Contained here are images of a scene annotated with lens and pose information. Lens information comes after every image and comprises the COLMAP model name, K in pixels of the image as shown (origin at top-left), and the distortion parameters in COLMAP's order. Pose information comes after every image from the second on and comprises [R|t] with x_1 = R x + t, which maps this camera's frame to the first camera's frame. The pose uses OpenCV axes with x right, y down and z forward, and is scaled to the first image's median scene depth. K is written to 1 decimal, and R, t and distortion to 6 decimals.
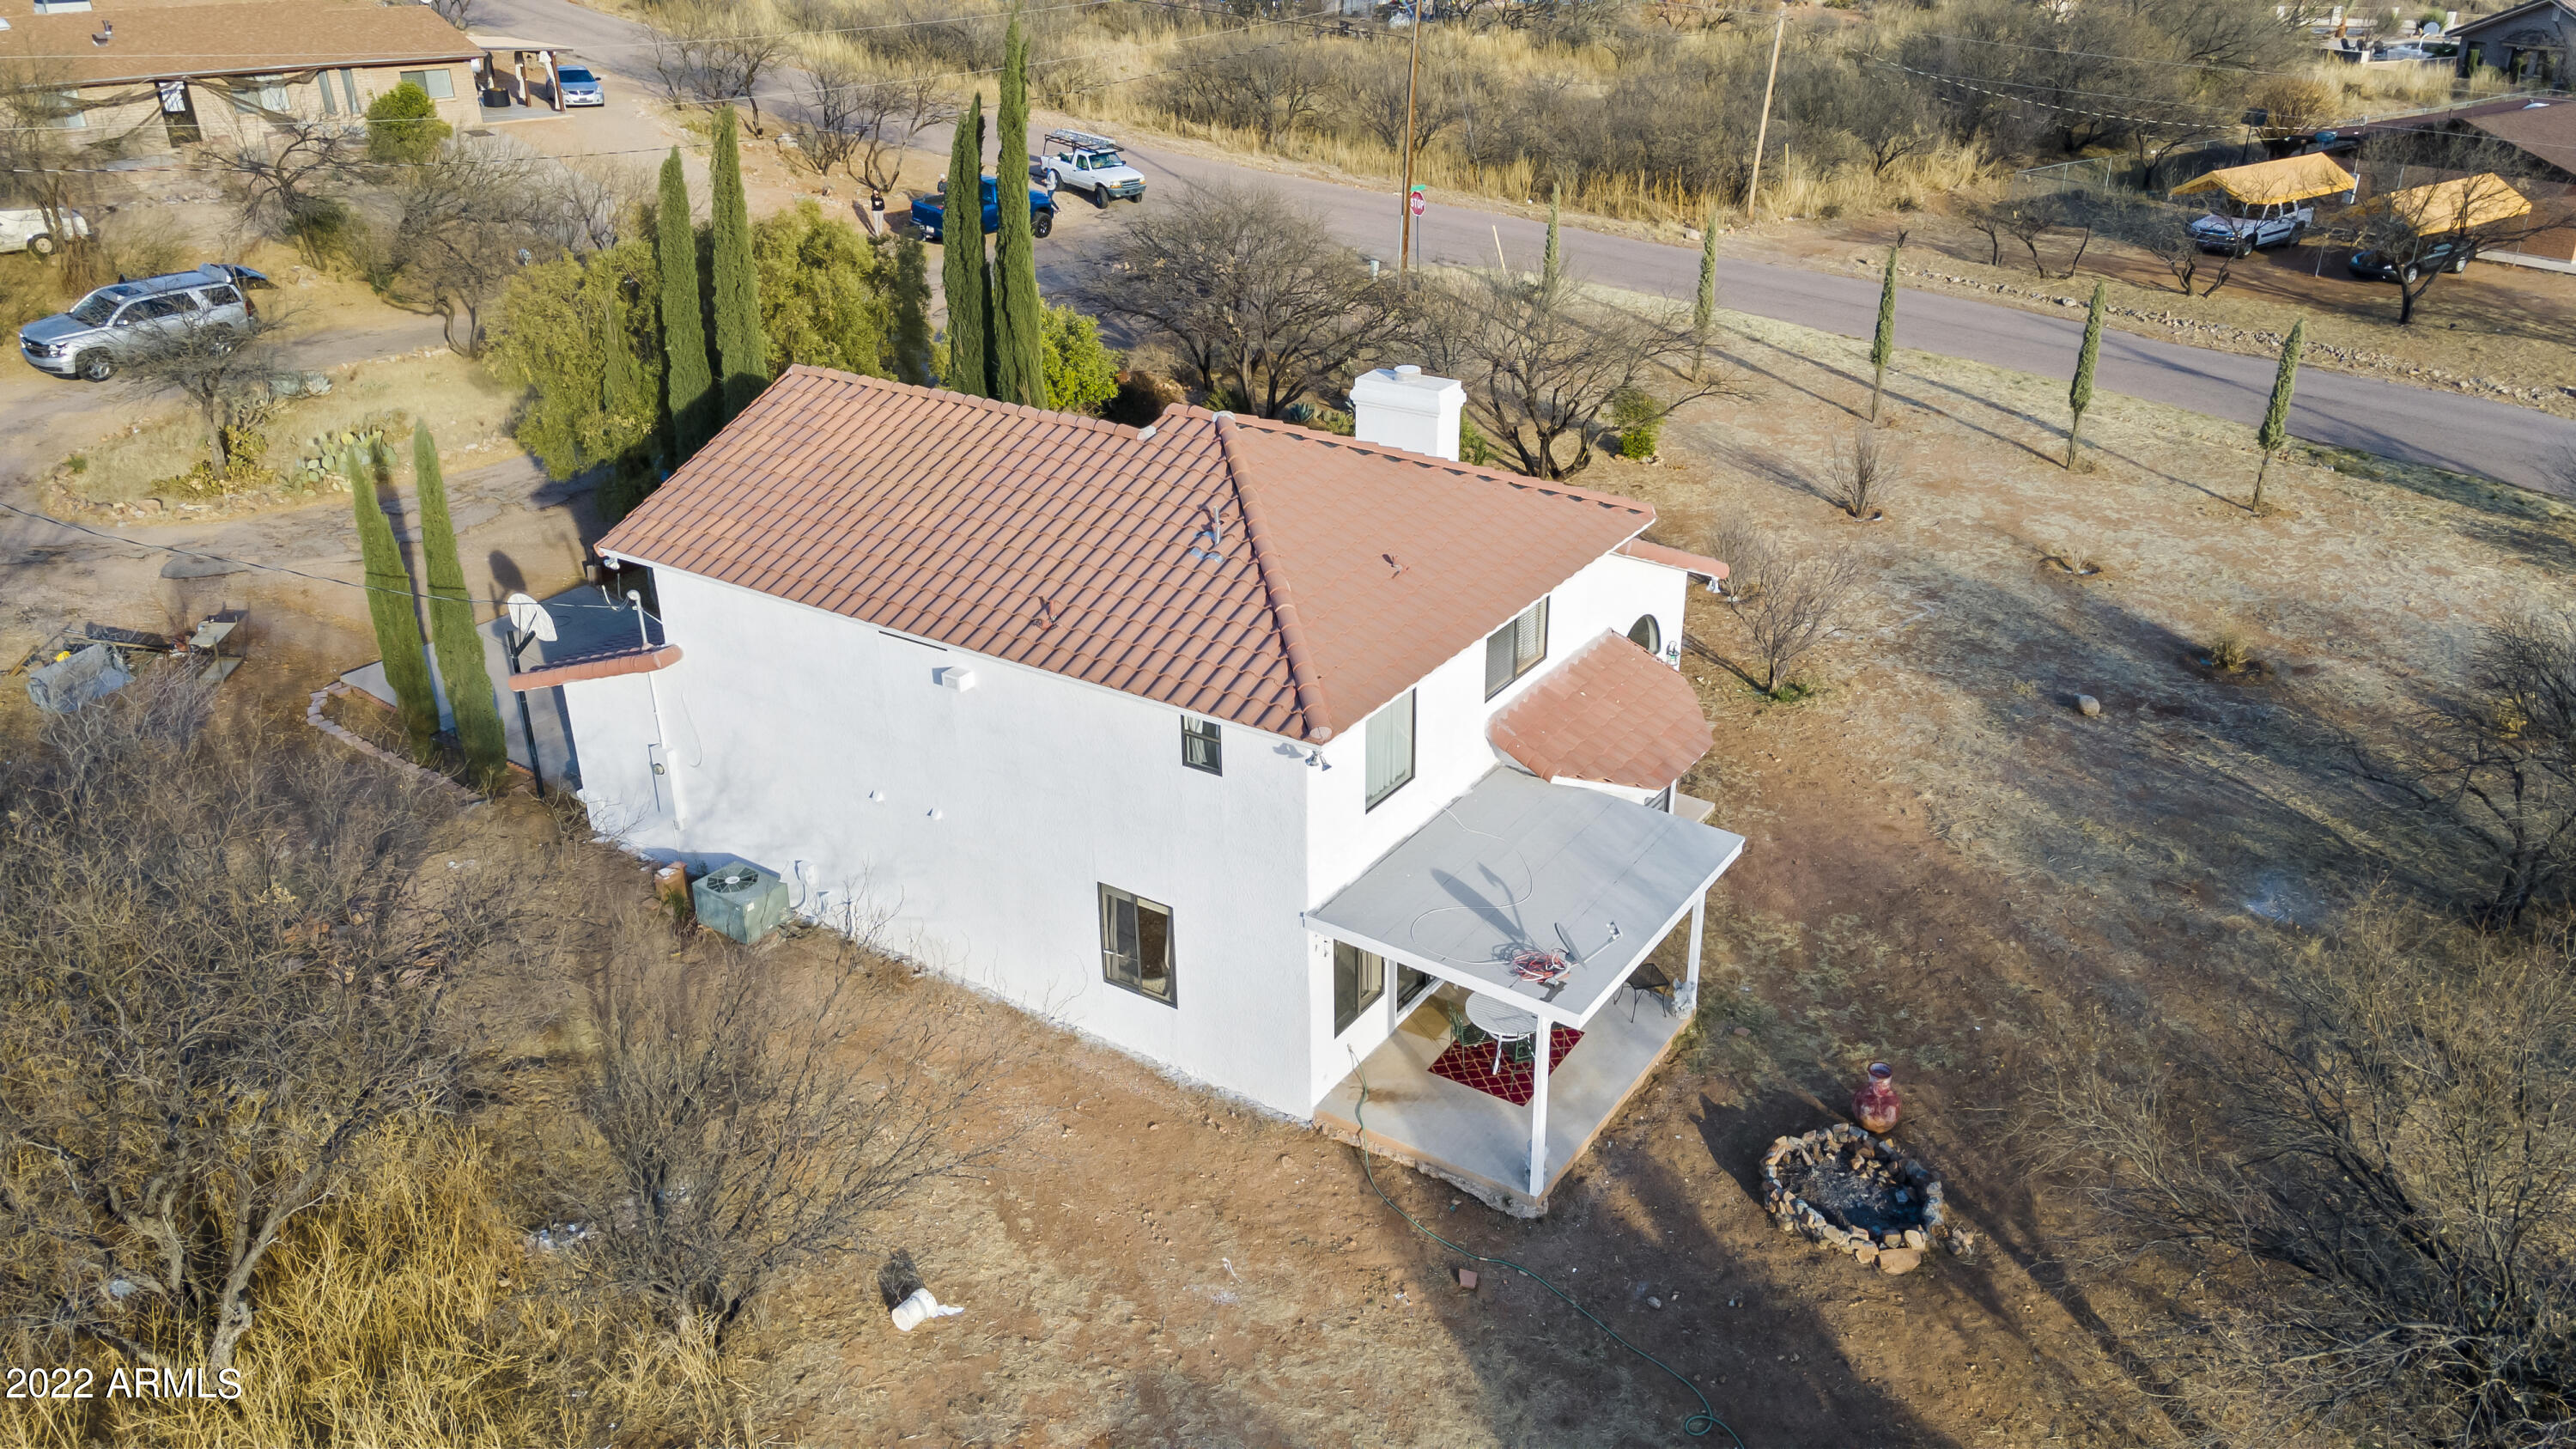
lens RADIAL K [[1877.6, 0, 1287.1], [0, 1877.6, 719.0], [0, 0, 1]] dist [0.039745, 0.024507]
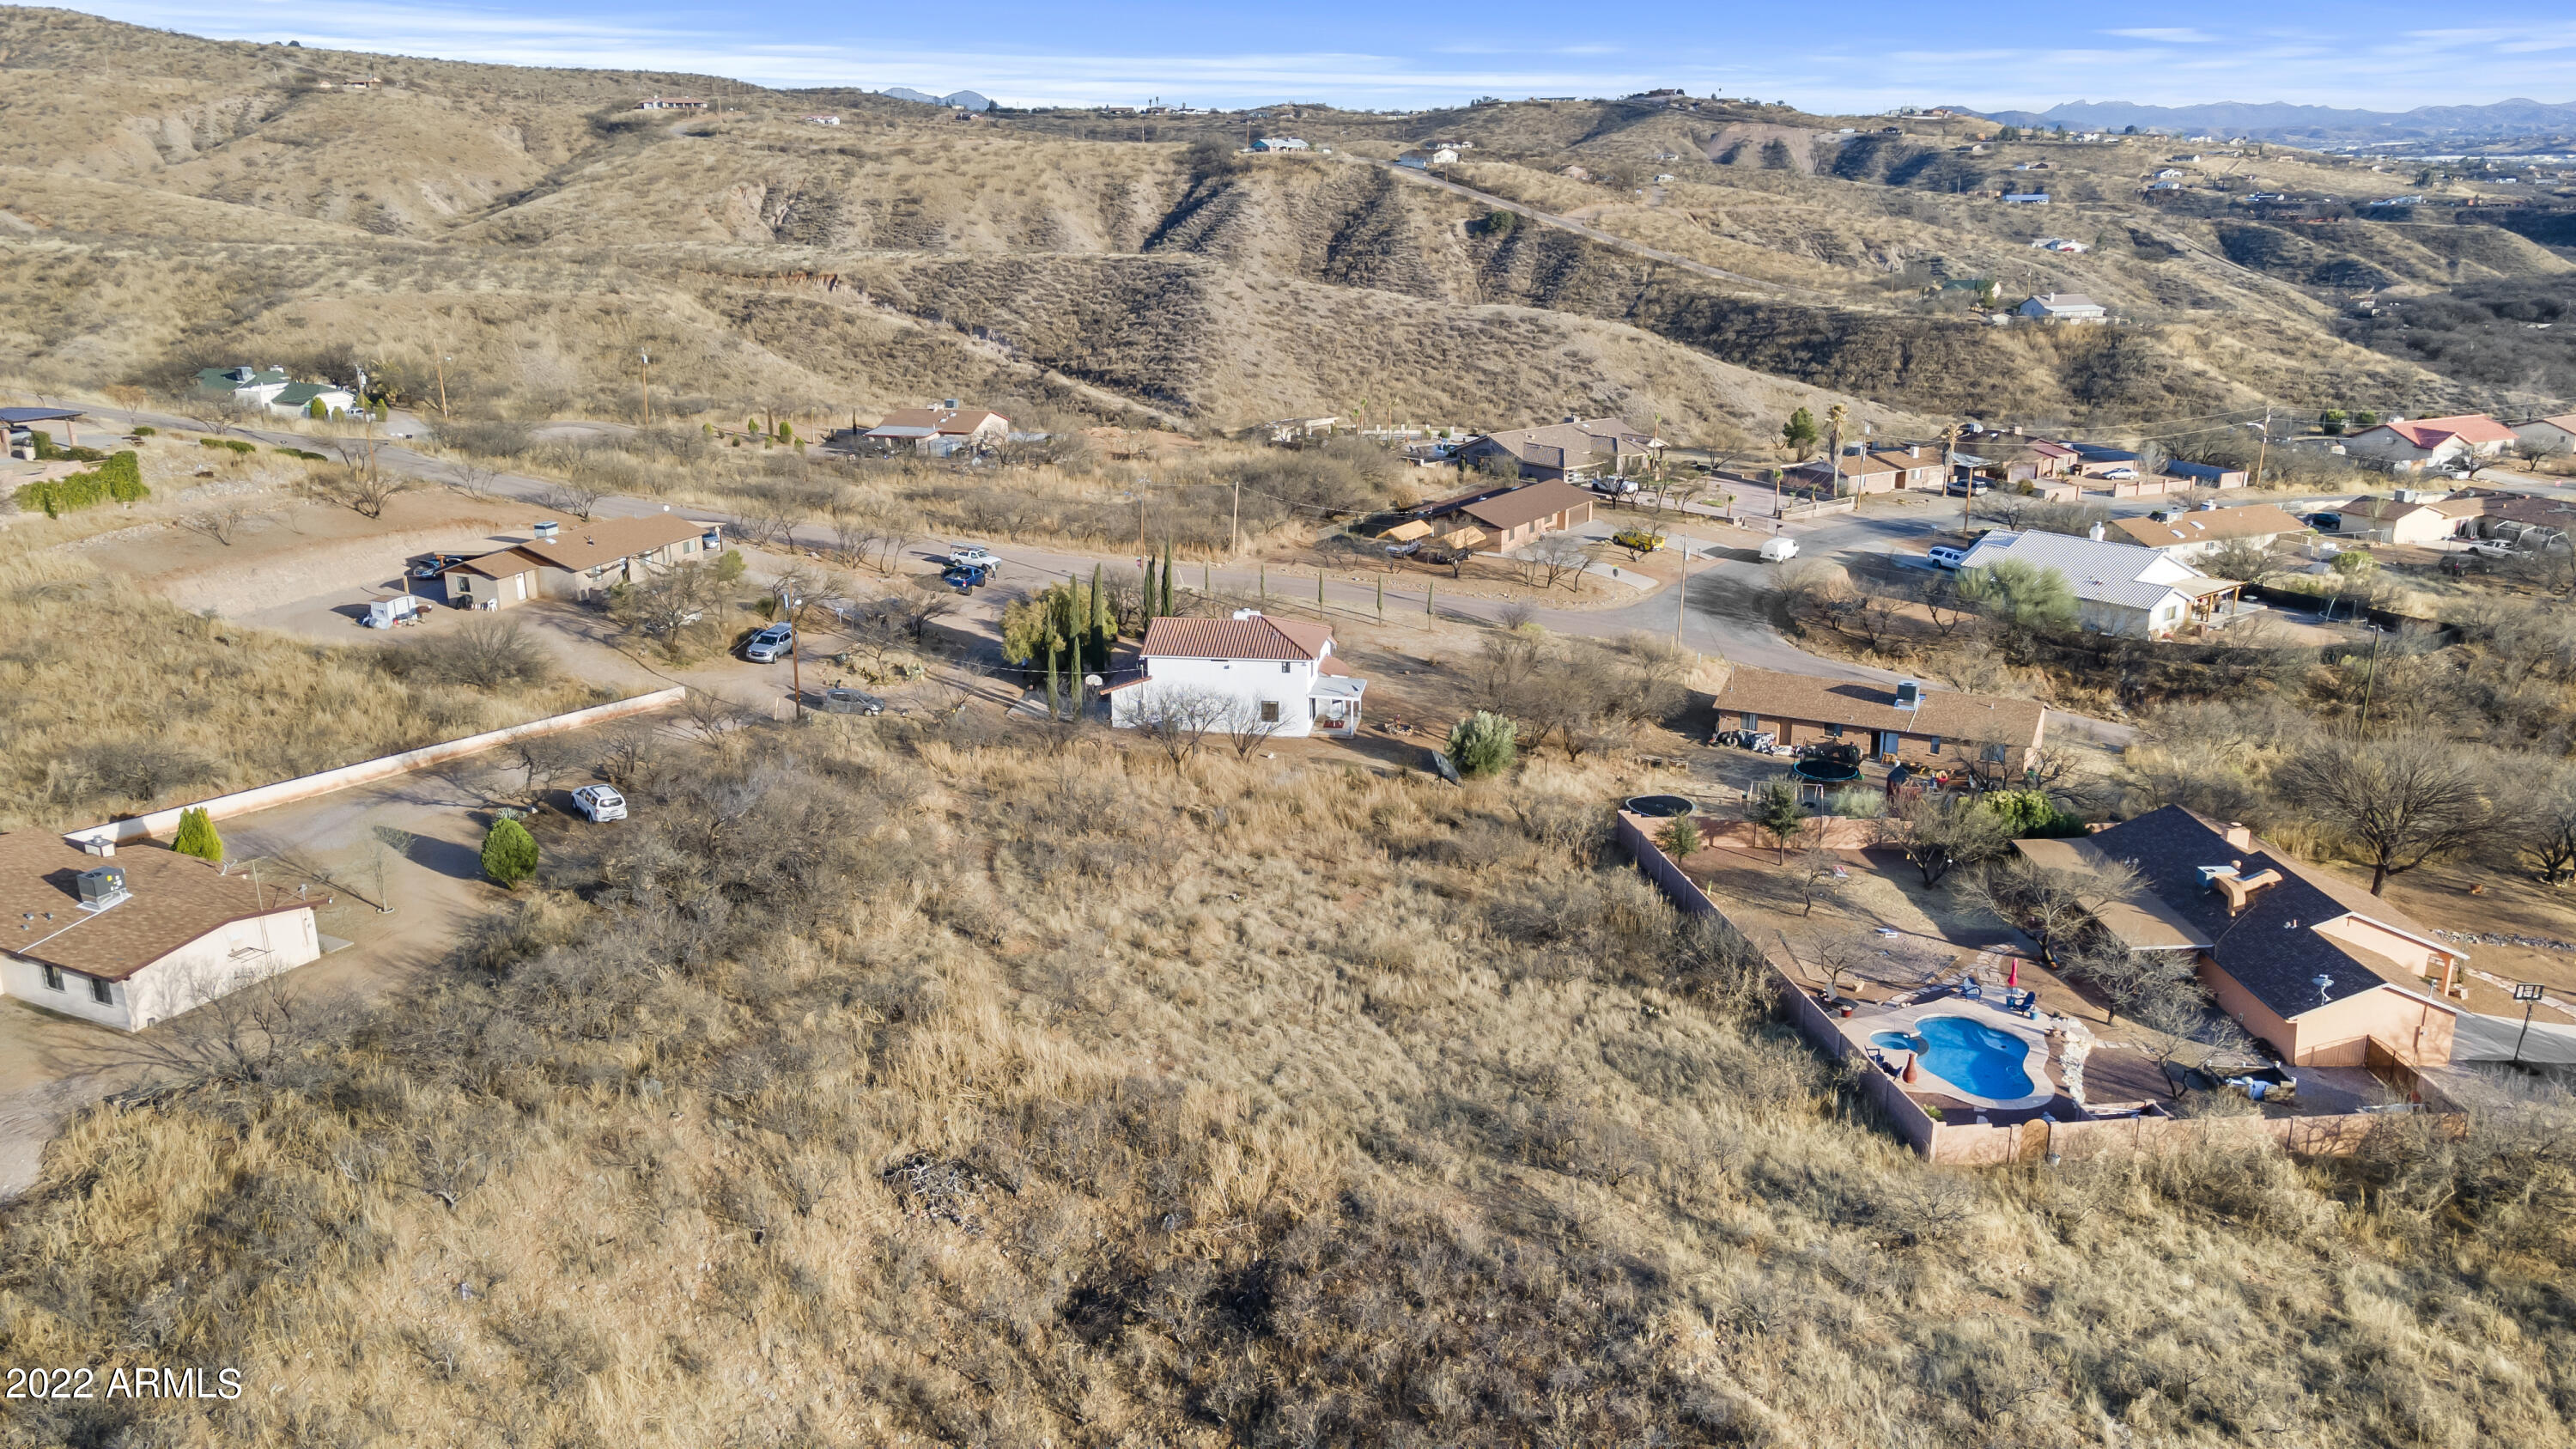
lens RADIAL K [[1877.6, 0, 1289.1], [0, 1877.6, 725.7], [0, 0, 1]] dist [0.039745, 0.024507]
pose [[0.908700, -0.115860, 0.401051, -0.740279], [0.174166, 0.978327, -0.111997, 0.261141], [-0.379383, 0.171621, 0.909184, -1.320158]]
